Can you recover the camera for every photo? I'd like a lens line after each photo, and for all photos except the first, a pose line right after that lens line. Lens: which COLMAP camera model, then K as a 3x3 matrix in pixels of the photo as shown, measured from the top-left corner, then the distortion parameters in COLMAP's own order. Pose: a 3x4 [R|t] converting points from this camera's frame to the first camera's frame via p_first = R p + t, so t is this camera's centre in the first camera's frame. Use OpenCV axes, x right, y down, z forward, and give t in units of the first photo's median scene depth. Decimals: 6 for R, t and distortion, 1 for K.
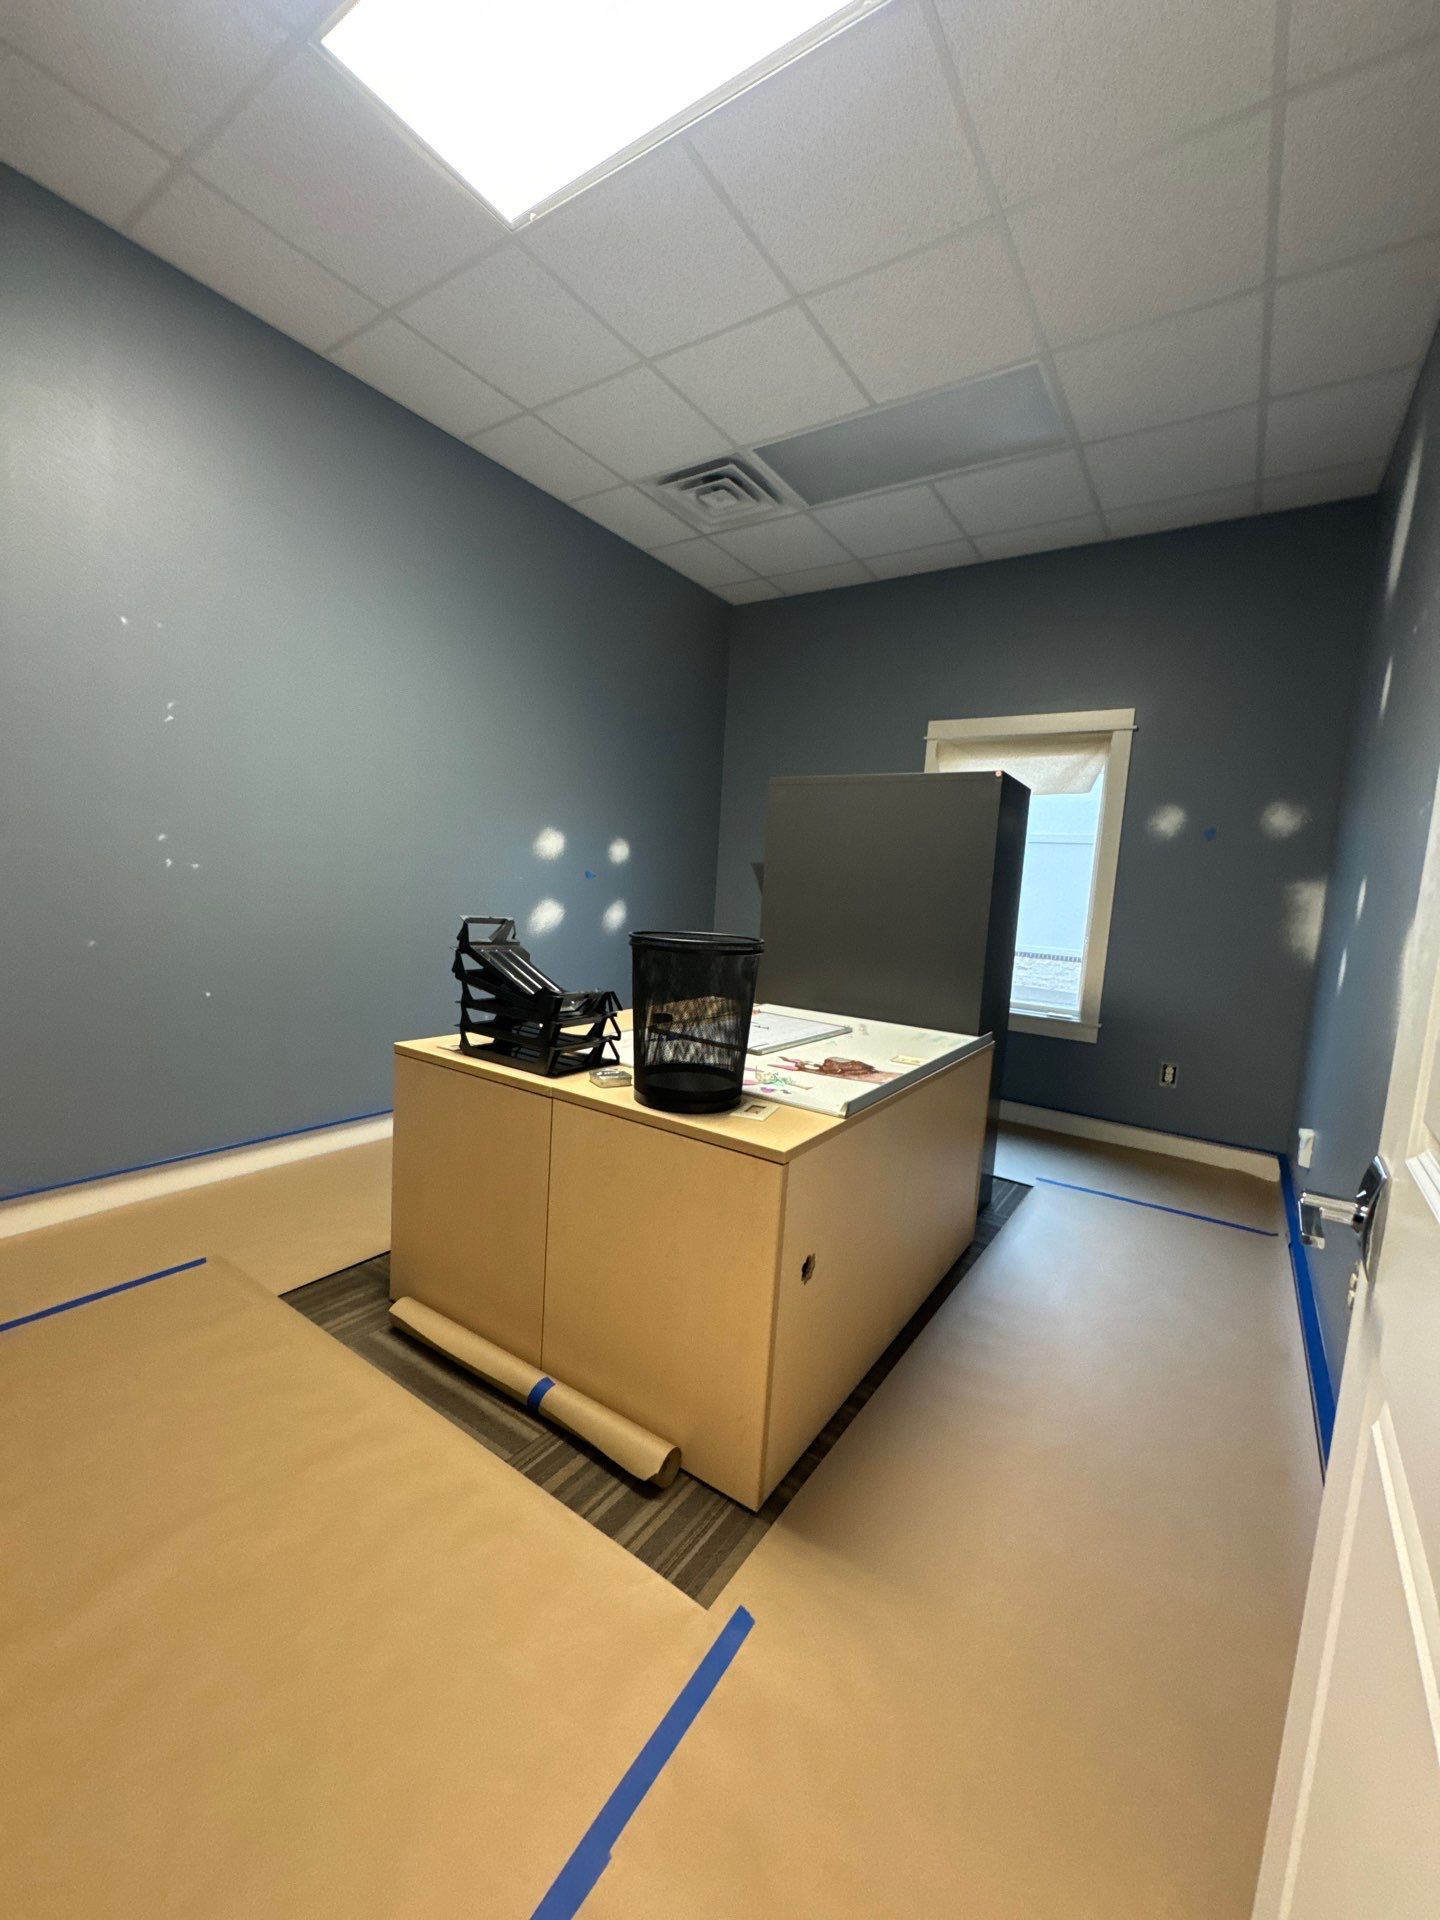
lens RADIAL K [[773.4, 0, 710.7], [0, 773.4, 966.3], [0, 0, 1]] dist [-0.000663, -0.000029]
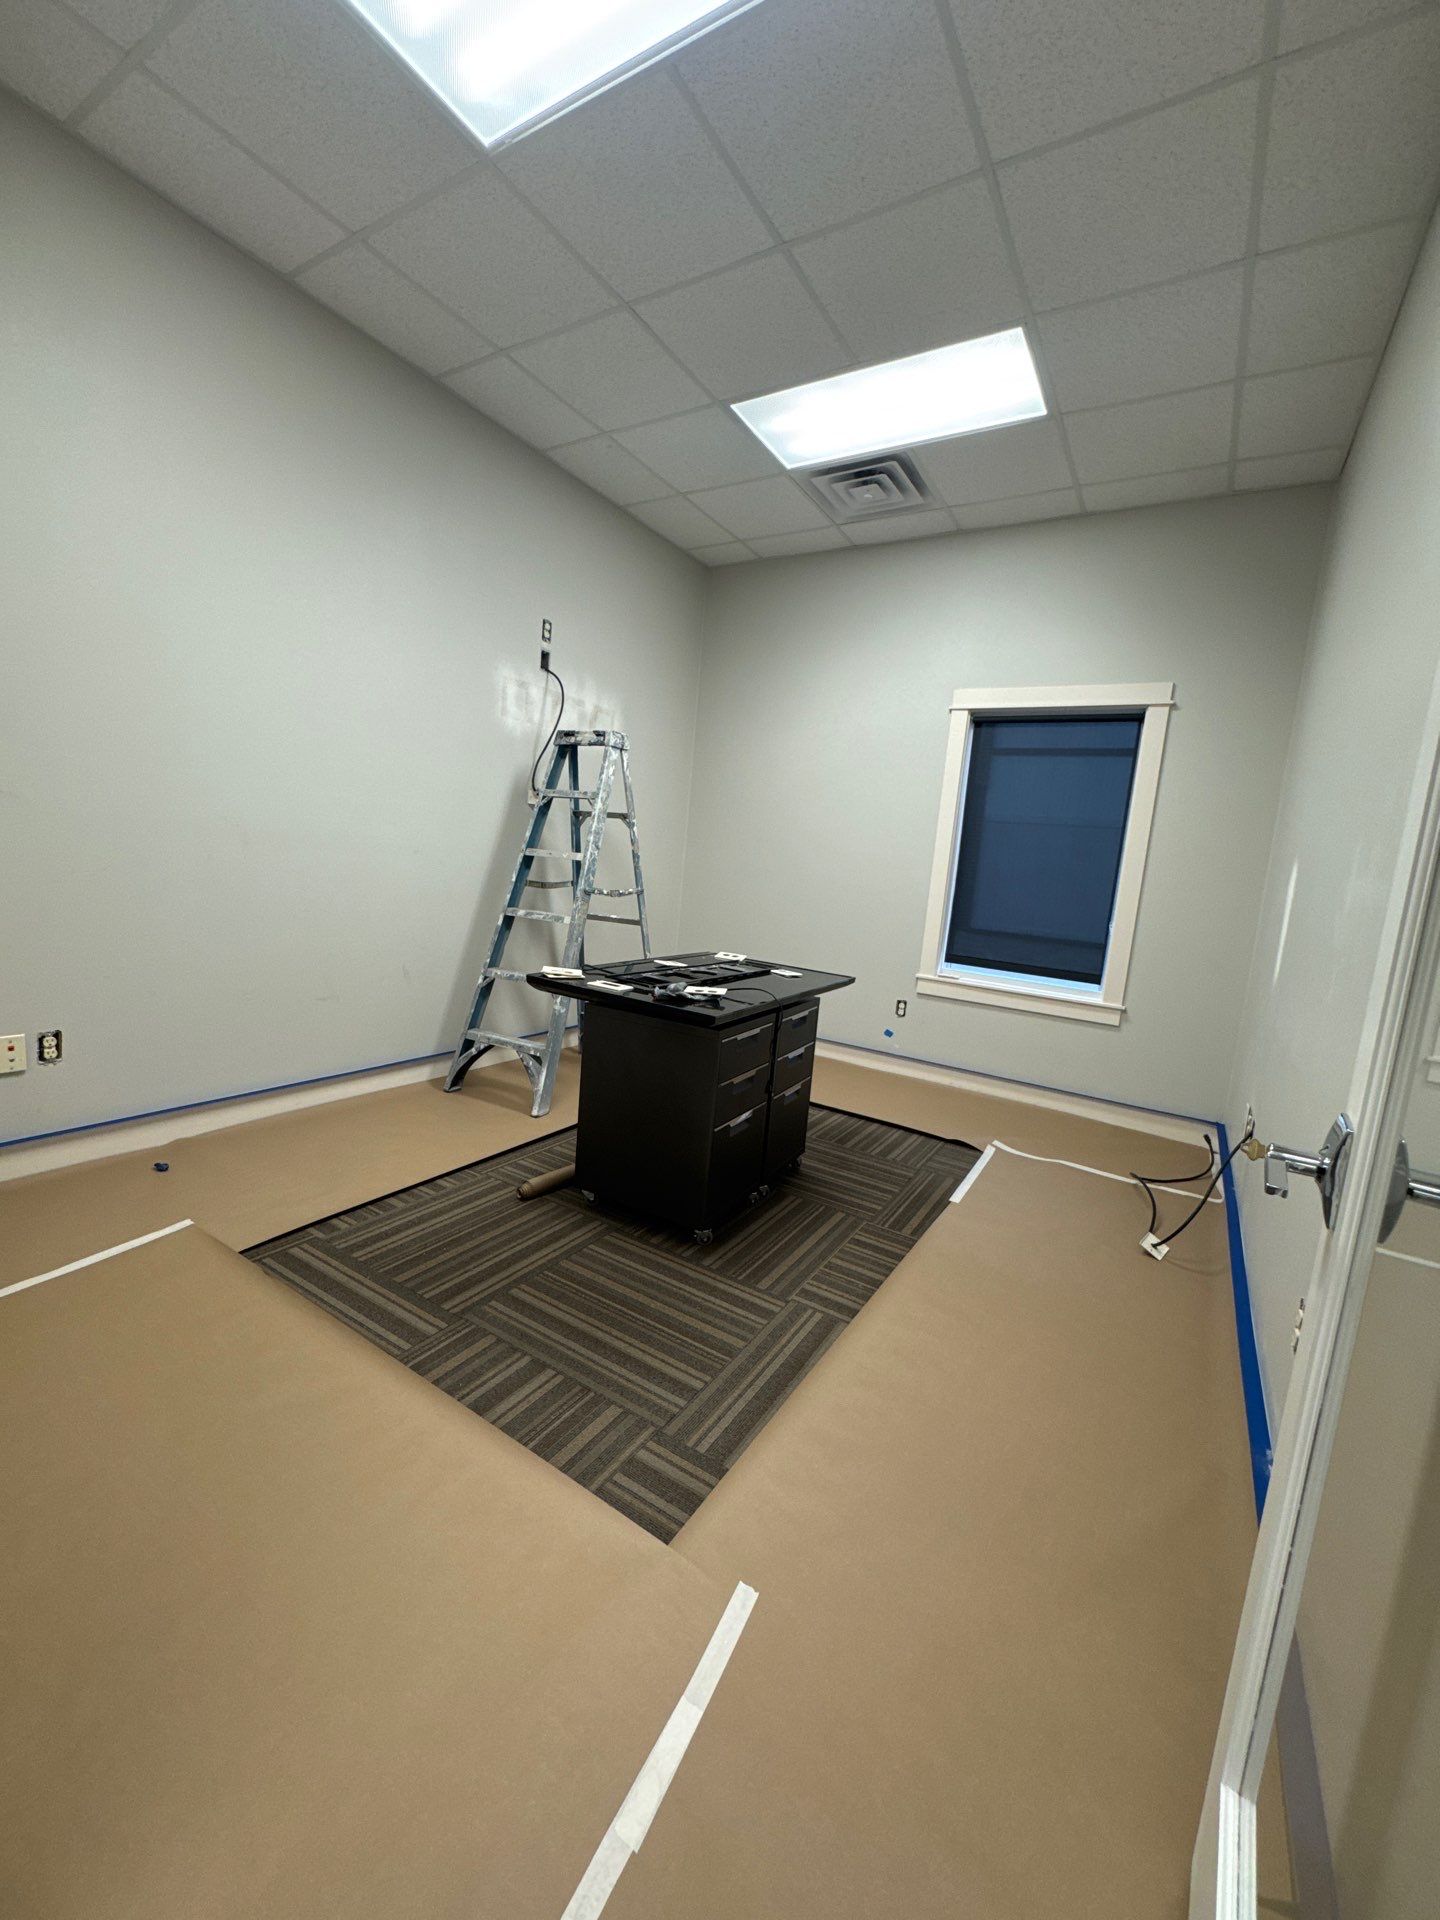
lens RADIAL K [[774.1, 0, 720.0], [0, 774.1, 960.0], [0, 0, 1]] dist [-0.001087, -0.000234]
pose [[0.998372, 0.021206, 0.052949, -0.112212], [-0.023086, 0.999115, 0.035162, 0.008357], [-0.052156, -0.036327, 0.997978, -0.164356]]
